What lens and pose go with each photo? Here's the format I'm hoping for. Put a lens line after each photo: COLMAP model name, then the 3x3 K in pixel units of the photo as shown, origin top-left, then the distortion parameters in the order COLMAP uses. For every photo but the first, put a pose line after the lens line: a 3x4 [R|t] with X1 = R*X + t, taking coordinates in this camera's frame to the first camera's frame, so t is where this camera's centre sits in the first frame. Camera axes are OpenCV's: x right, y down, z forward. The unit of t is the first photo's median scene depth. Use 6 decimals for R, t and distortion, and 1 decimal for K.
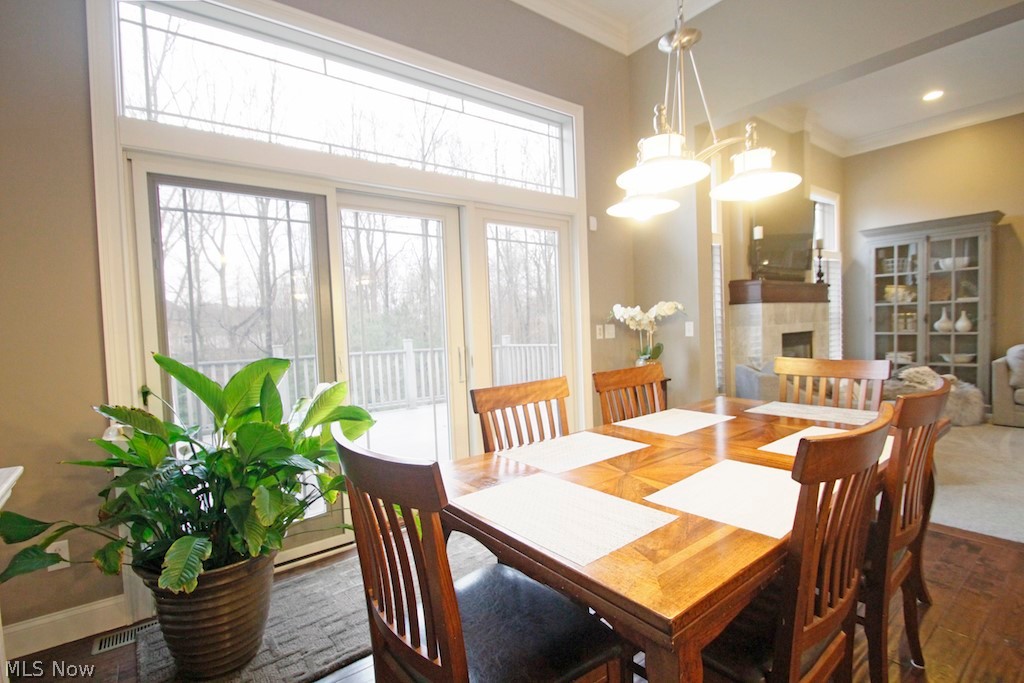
lens RADIAL K [[476.7, 0, 510.7], [0, 476.7, 343.1], [0, 0, 1]] dist [0.002343, -0.007166]
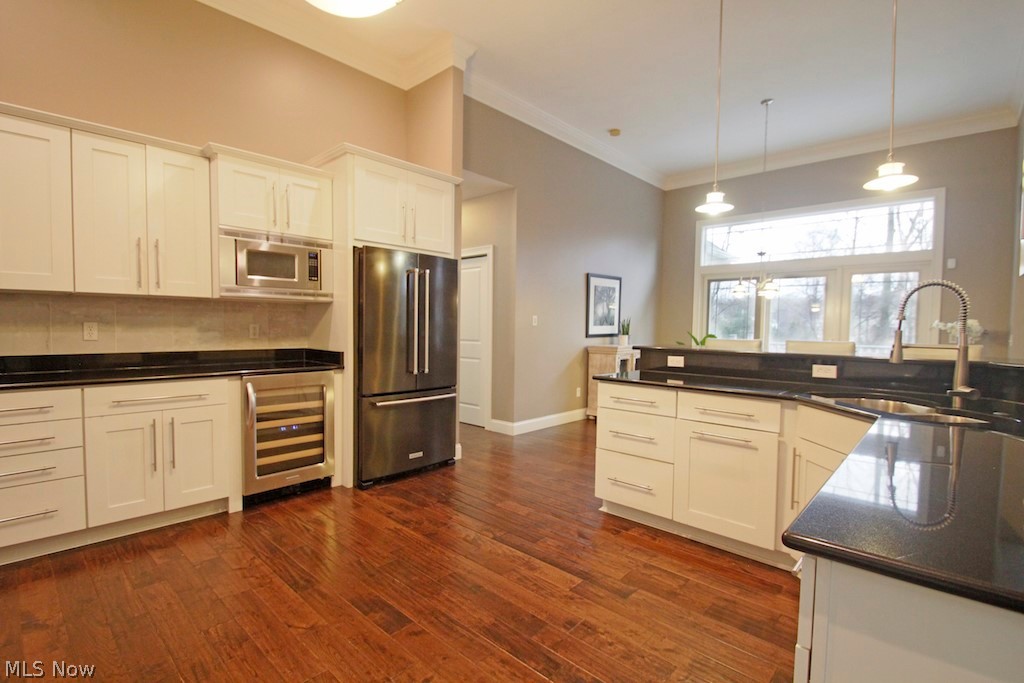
lens RADIAL K [[476.7, 0, 515.9], [0, 476.7, 345.7], [0, 0, 1]] dist [0.002343, -0.007166]
pose [[0.158720, 0.086690, -0.983510, 2.172040], [-0.061305, 0.995081, 0.077817, -0.049604], [0.985419, 0.047943, 0.163254, -0.826022]]
